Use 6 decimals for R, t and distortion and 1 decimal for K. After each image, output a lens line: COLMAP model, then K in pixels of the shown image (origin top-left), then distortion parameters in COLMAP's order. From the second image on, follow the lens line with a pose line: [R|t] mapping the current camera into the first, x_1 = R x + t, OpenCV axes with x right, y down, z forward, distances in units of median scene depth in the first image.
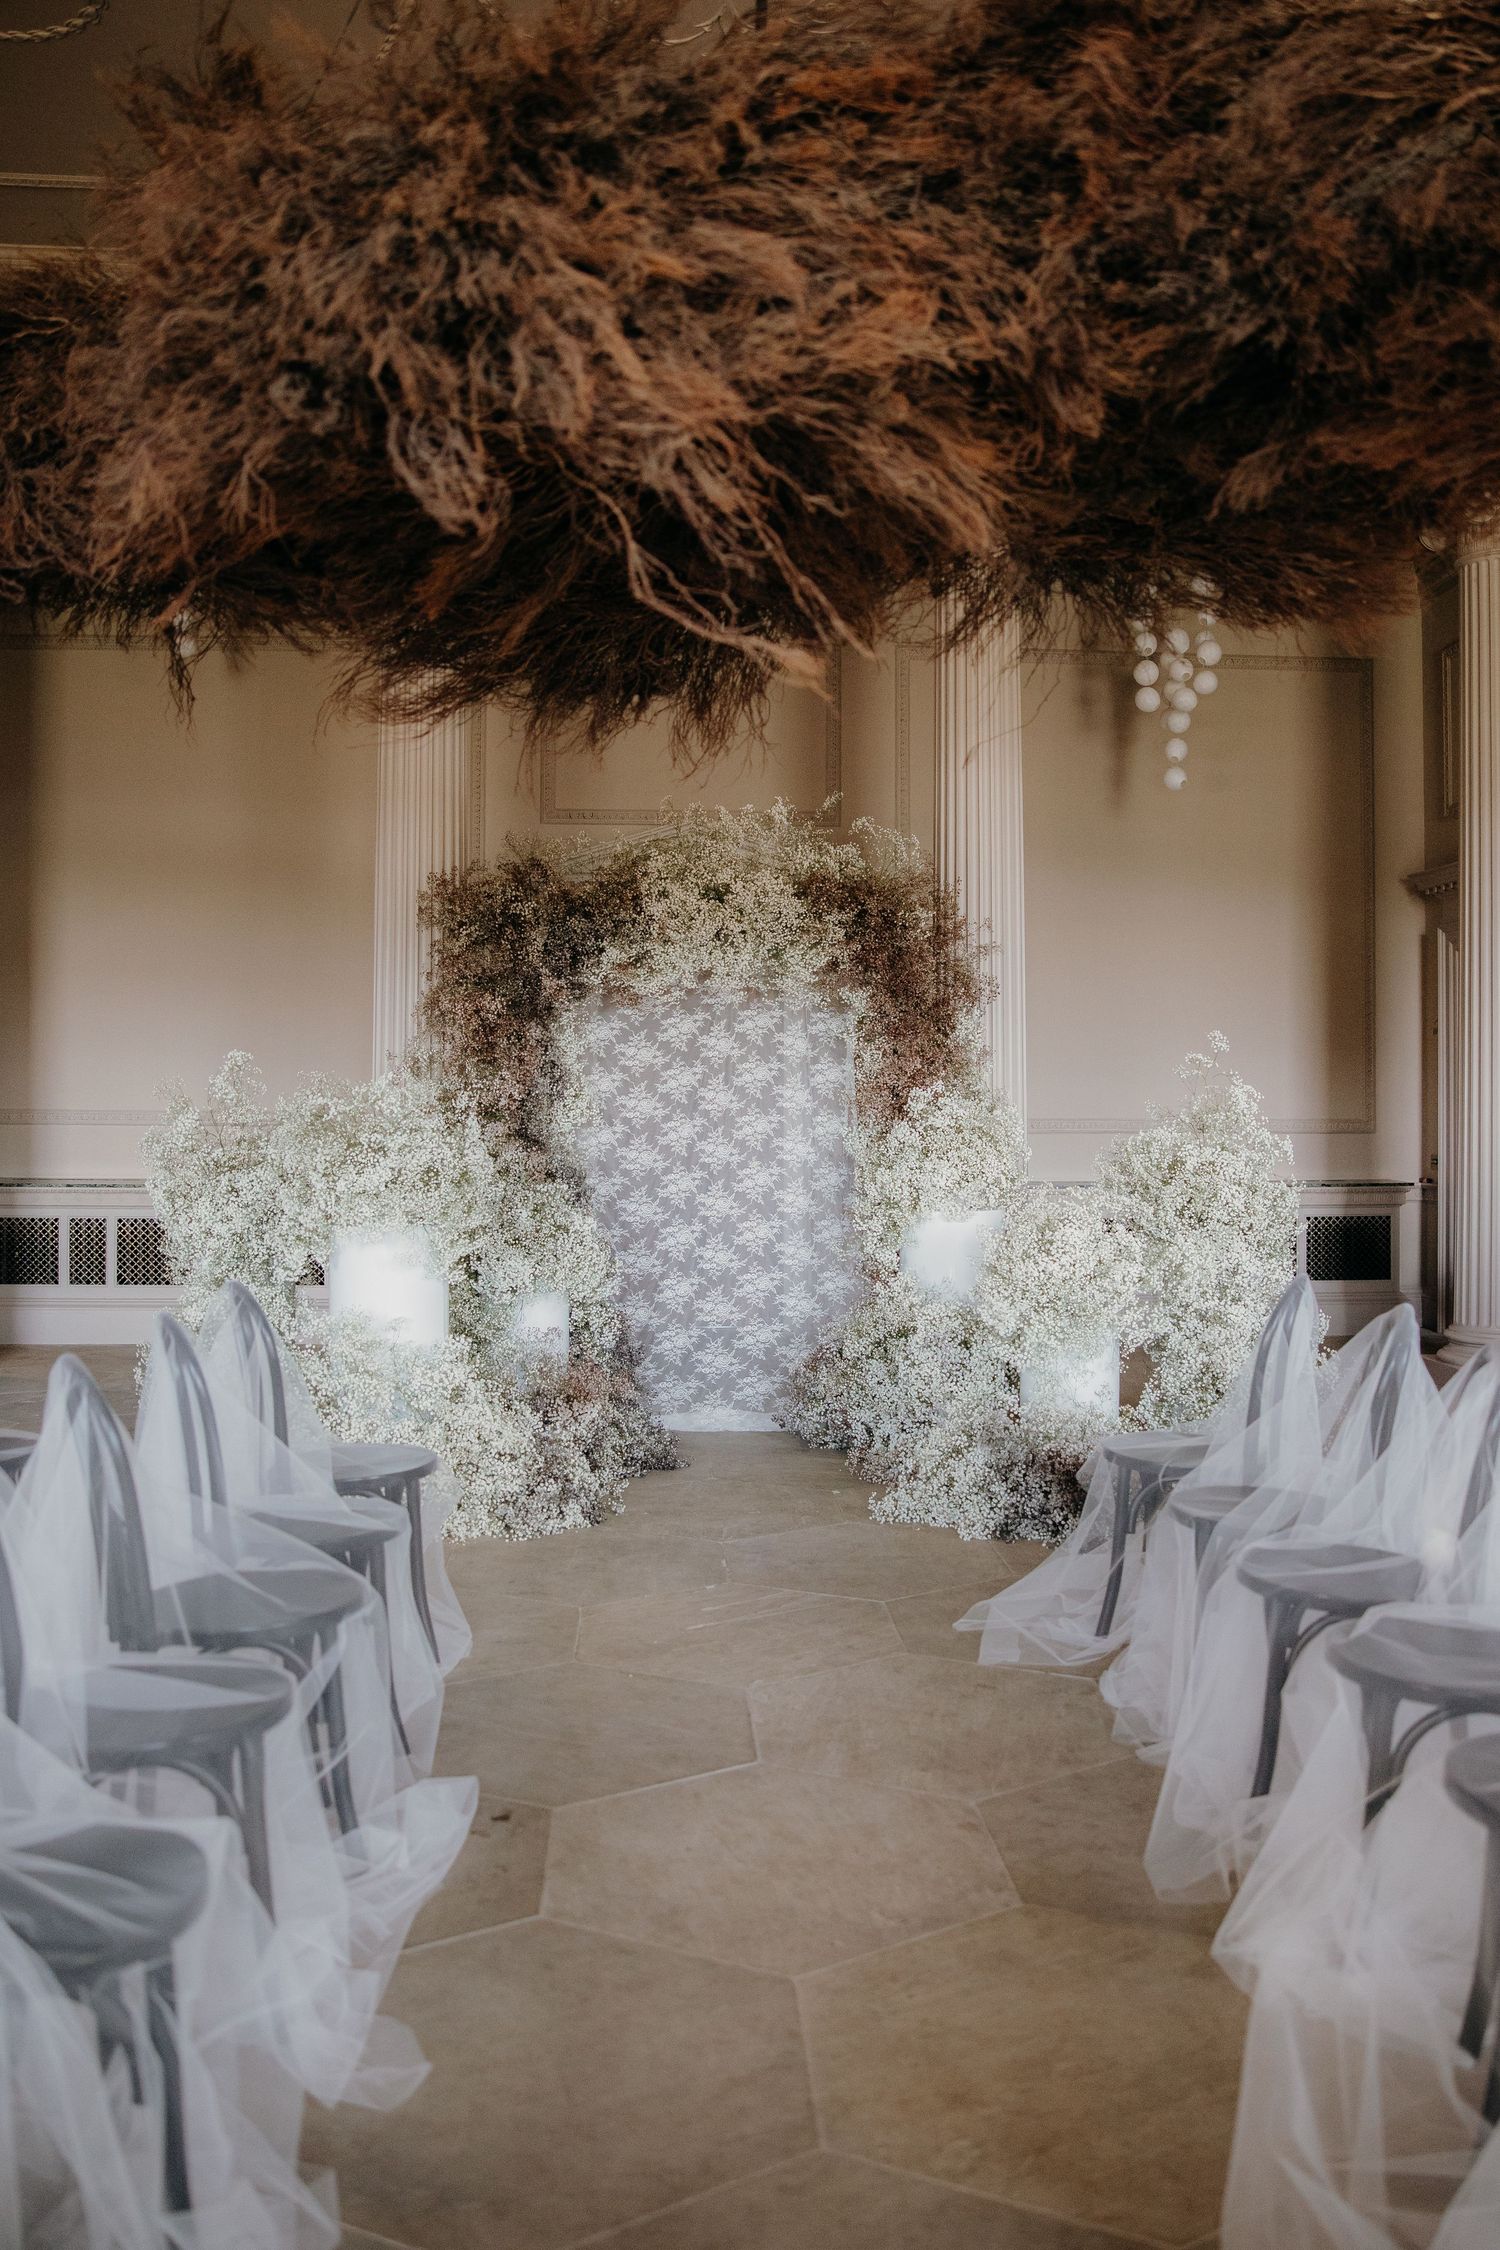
lens RADIAL K [[1866.9, 0, 760.5], [0, 1866.9, 1108.9], [0, 0, 1]] dist [-0.089667, -0.000305]
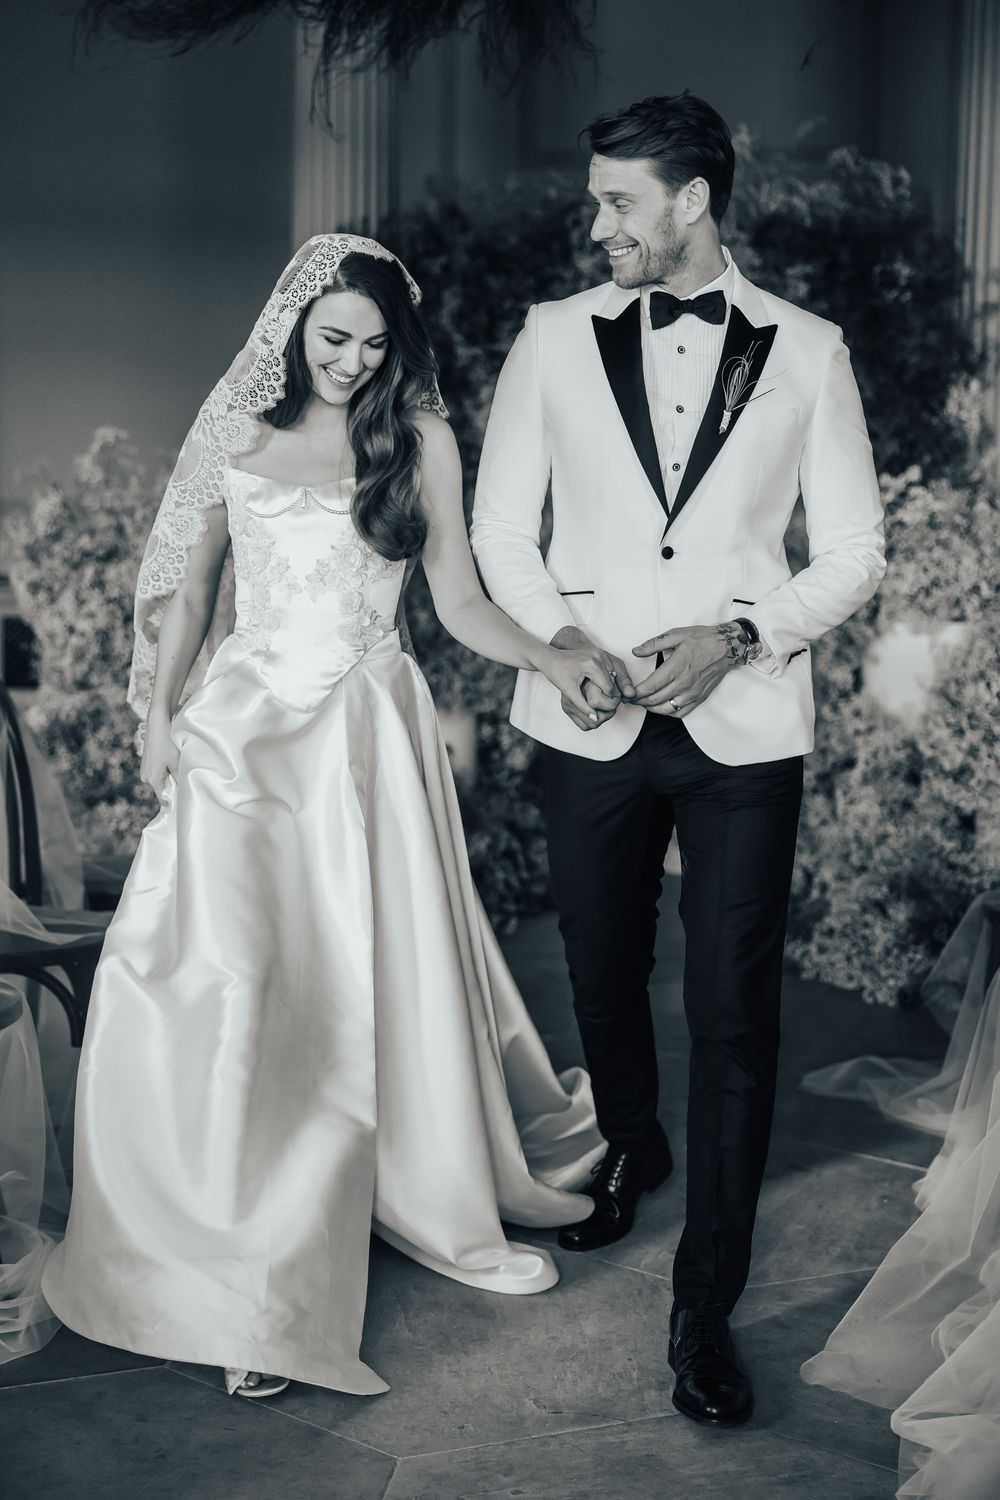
lens RADIAL K [[2137.6, 0, 501.5], [0, 2137.6, 749.1], [0, 0, 1]] dist [-0.021369, 0.000000]
pose [[0.973774, 0.034593, -0.224873, 0.135463], [-0.010594, 0.994196, 0.107062, 0.009987], [0.227271, -0.101871, 0.968489, 0.020185]]
